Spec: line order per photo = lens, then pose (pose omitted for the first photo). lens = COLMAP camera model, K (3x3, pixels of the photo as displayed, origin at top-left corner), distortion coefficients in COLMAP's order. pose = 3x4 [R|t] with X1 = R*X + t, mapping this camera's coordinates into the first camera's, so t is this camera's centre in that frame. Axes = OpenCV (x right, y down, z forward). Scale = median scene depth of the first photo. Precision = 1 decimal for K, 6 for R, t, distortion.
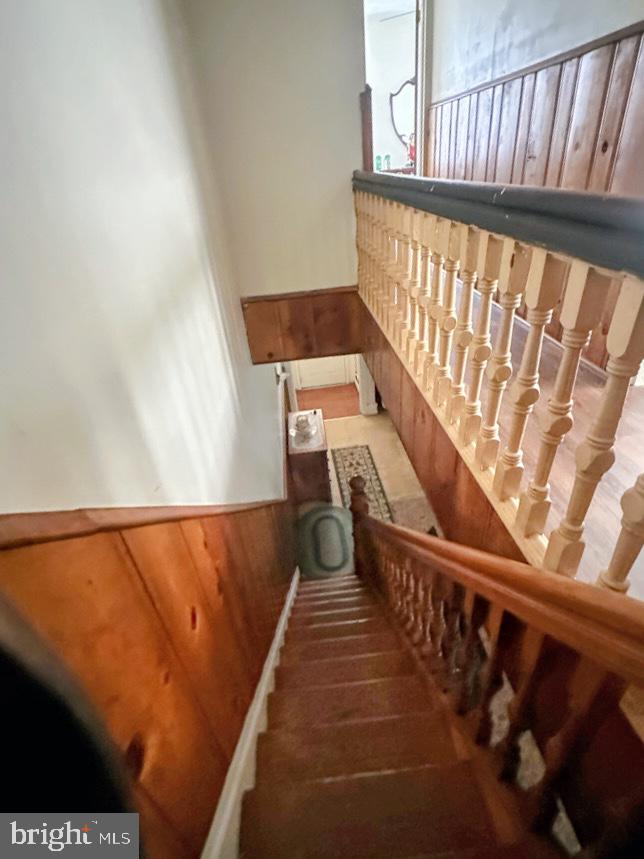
lens RADIAL K [[365.9, 0, 322.0], [0, 365.9, 429.5], [0, 0, 1]] dist [0.001023, 0.000056]
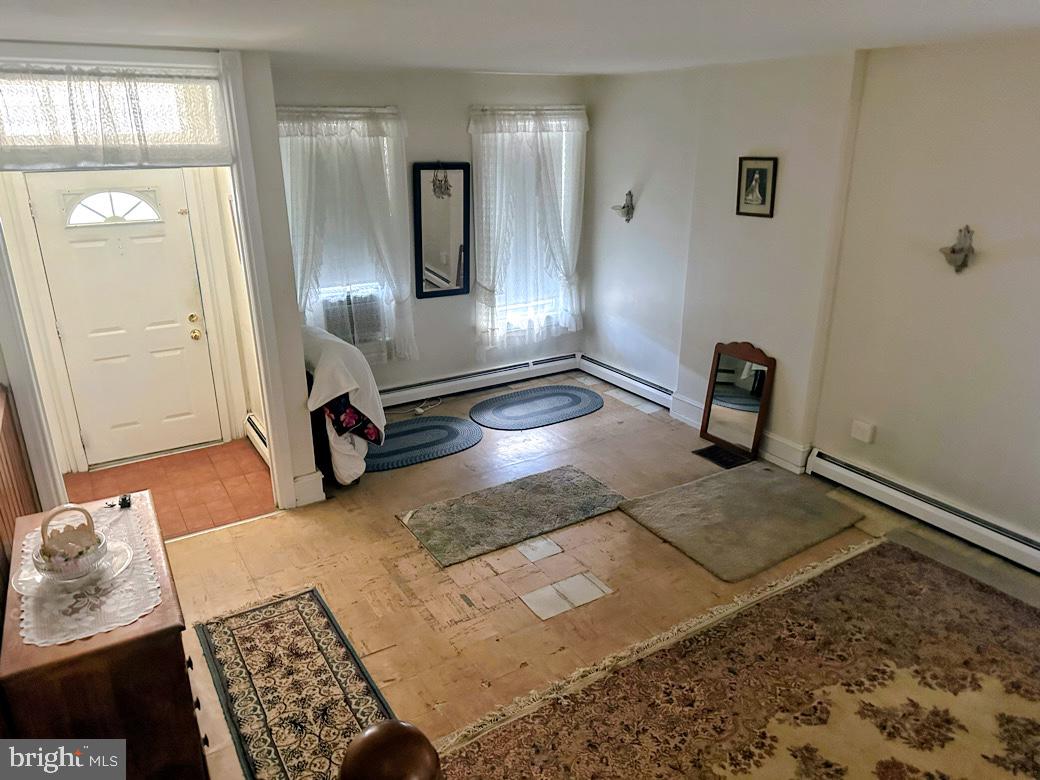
lens RADIAL K [[739.4, 0, 520.0], [0, 739.4, 390.0], [0, 0, 1]] dist [0.003348, -0.004457]
pose [[0.893526, -0.063504, 0.444499, 0.004401], [0.159034, 0.970534, -0.181031, 0.021035], [-0.419905, 0.232446, 0.877296, 0.321734]]
